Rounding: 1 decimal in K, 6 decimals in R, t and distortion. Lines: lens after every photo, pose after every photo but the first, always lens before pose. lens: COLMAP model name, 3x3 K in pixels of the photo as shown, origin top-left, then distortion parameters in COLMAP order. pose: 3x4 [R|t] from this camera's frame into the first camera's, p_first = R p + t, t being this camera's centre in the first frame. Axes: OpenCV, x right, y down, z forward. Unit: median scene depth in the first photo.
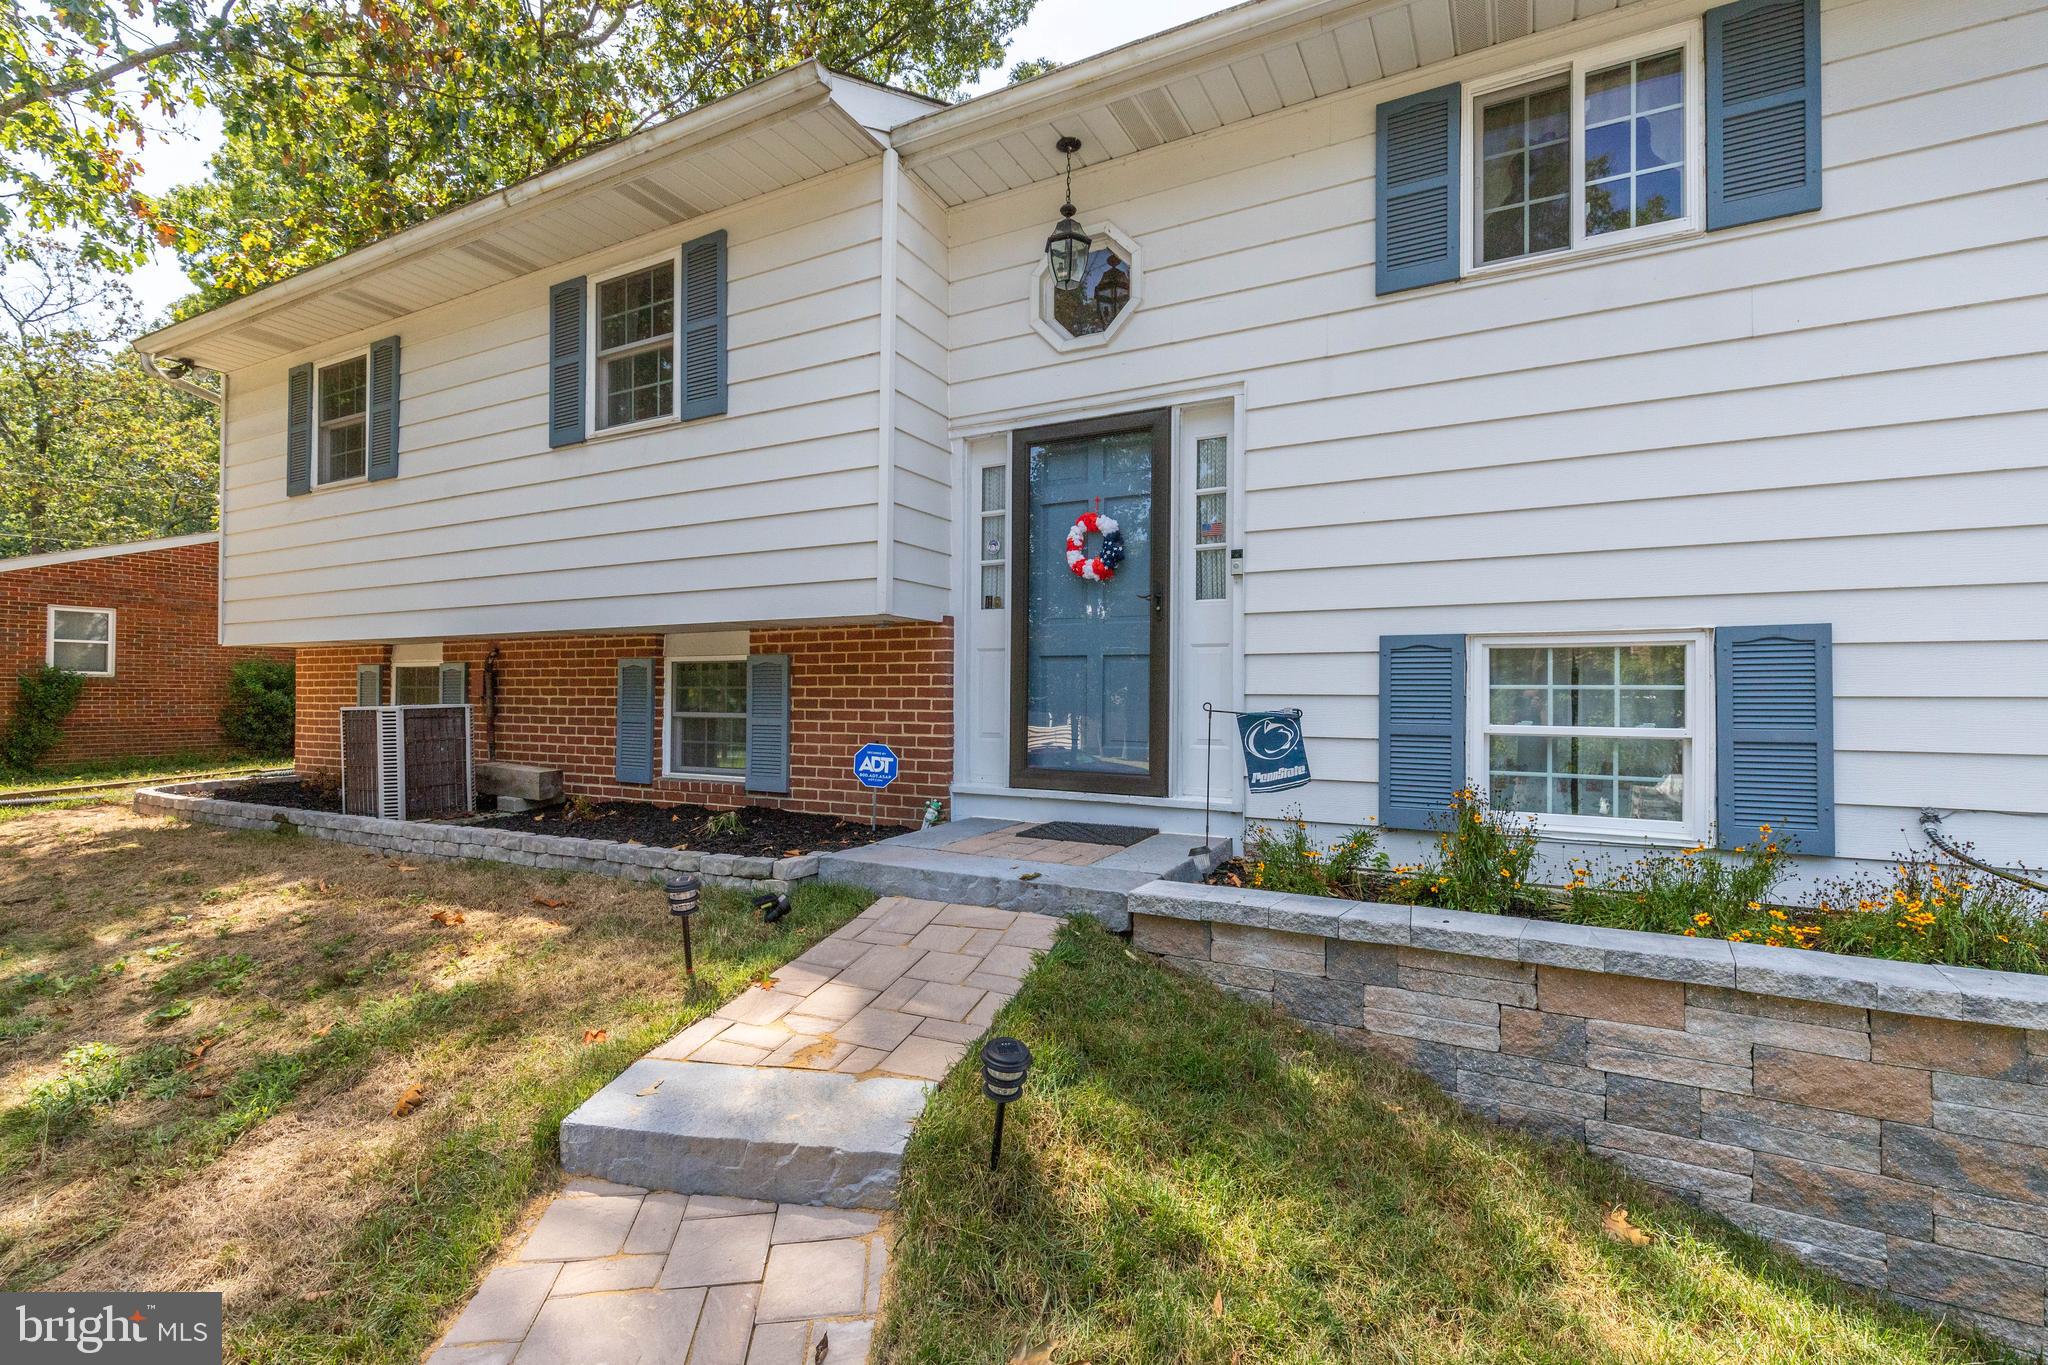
lens RADIAL K [[937.0, 0, 1021.6], [0, 937.0, 680.4], [0, 0, 1]] dist [-0.000856, -0.000046]
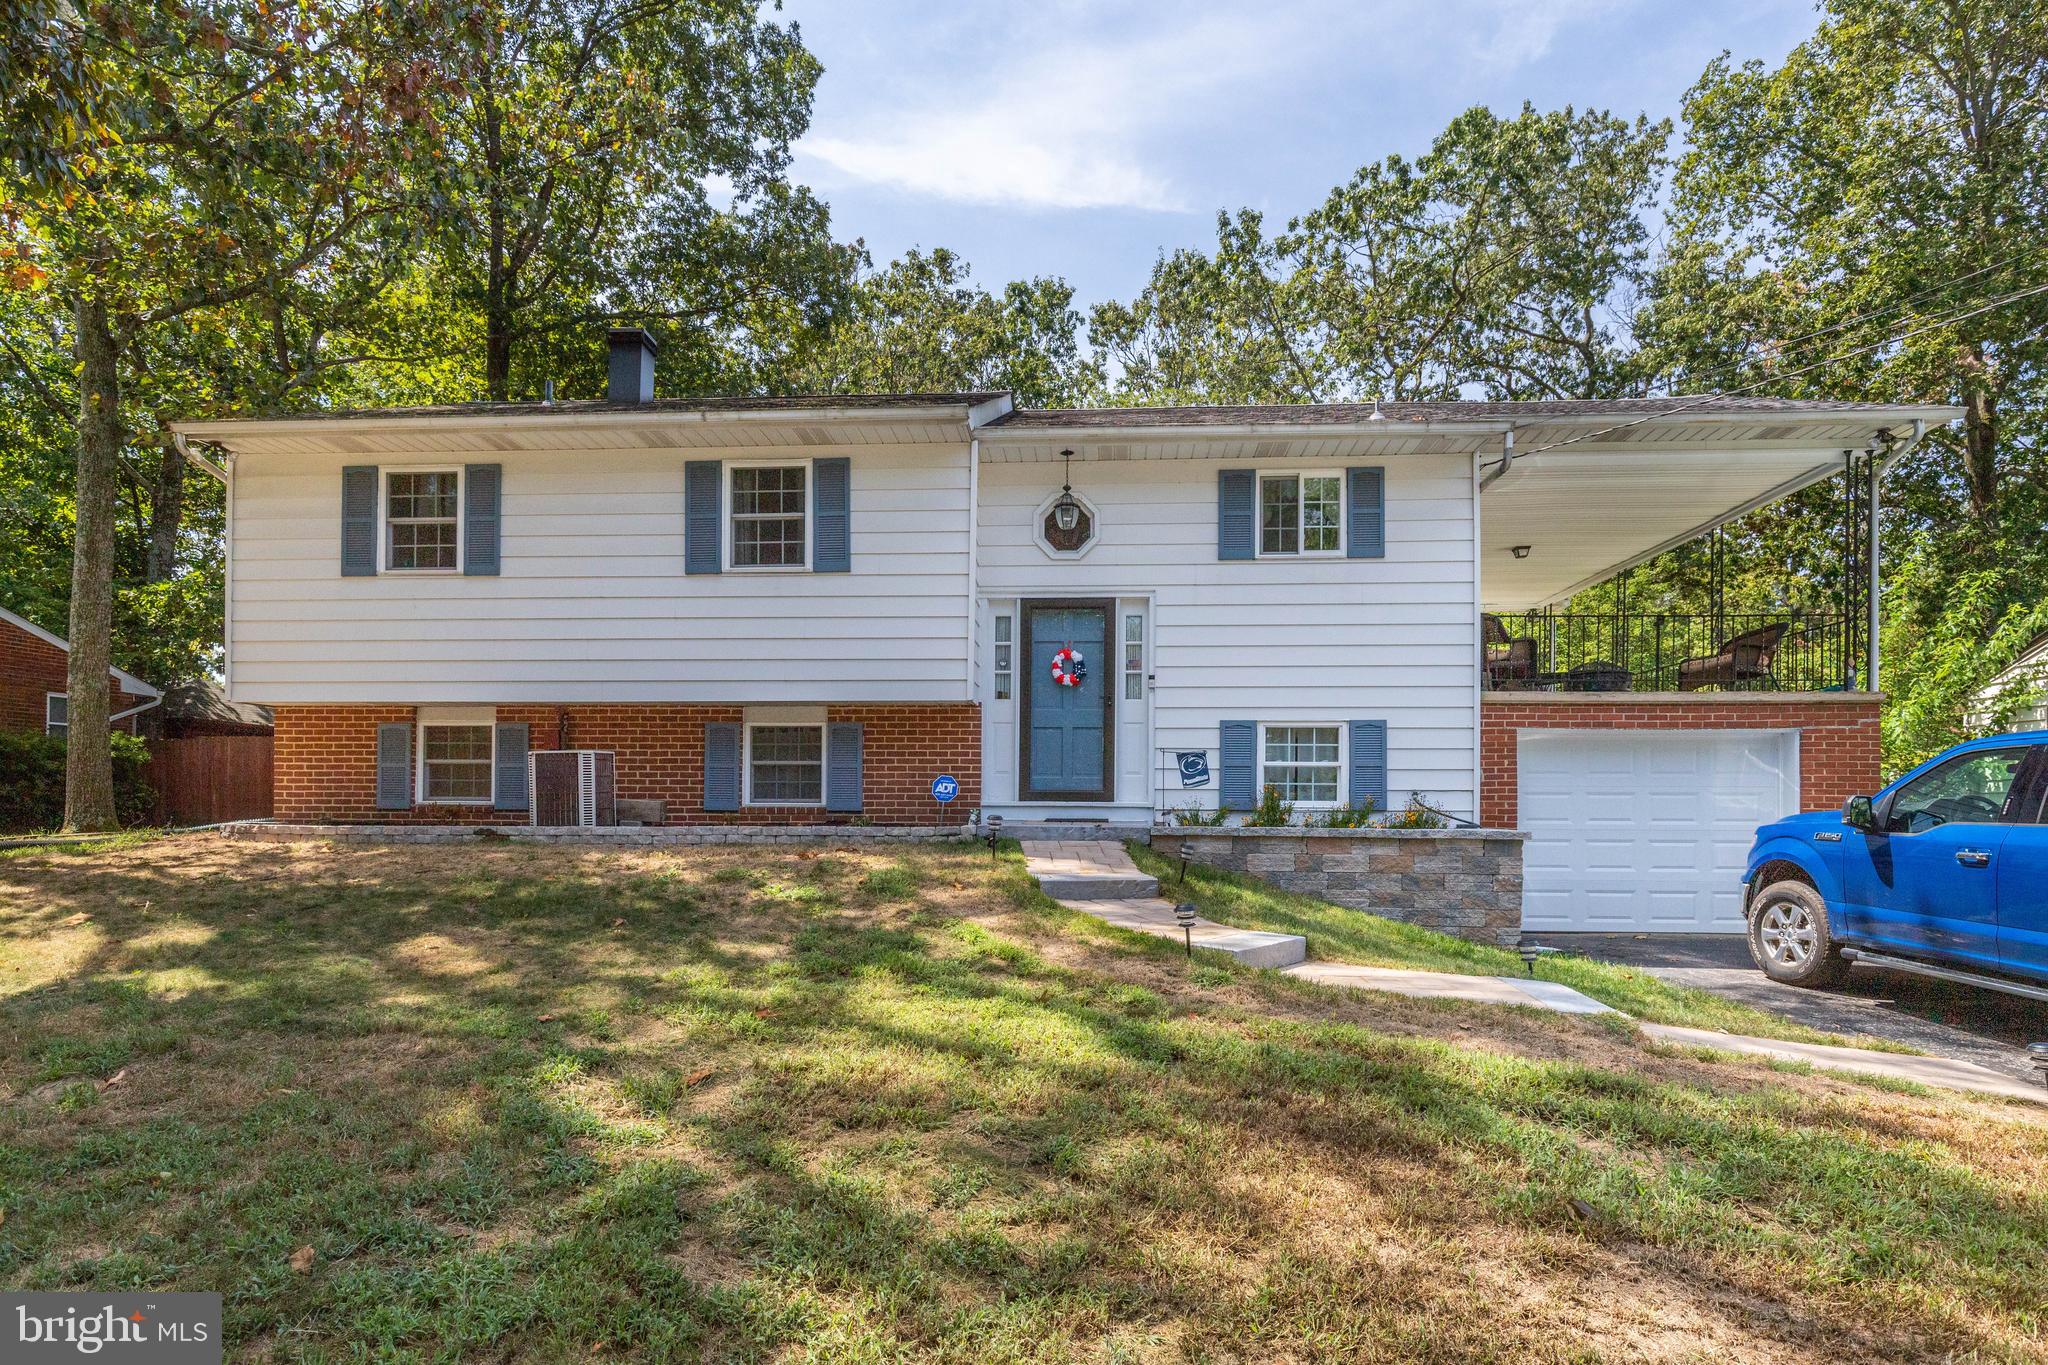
lens RADIAL K [[1126.2, 0, 1034.0], [0, 1126.2, 785.1], [0, 0, 1]] dist [0.000671, -0.000003]
pose [[0.904883, 0.006110, 0.425616, -0.971691], [-0.006857, 0.999976, 0.000222, 0.091375], [-0.425605, -0.003120, 0.904904, -1.016408]]
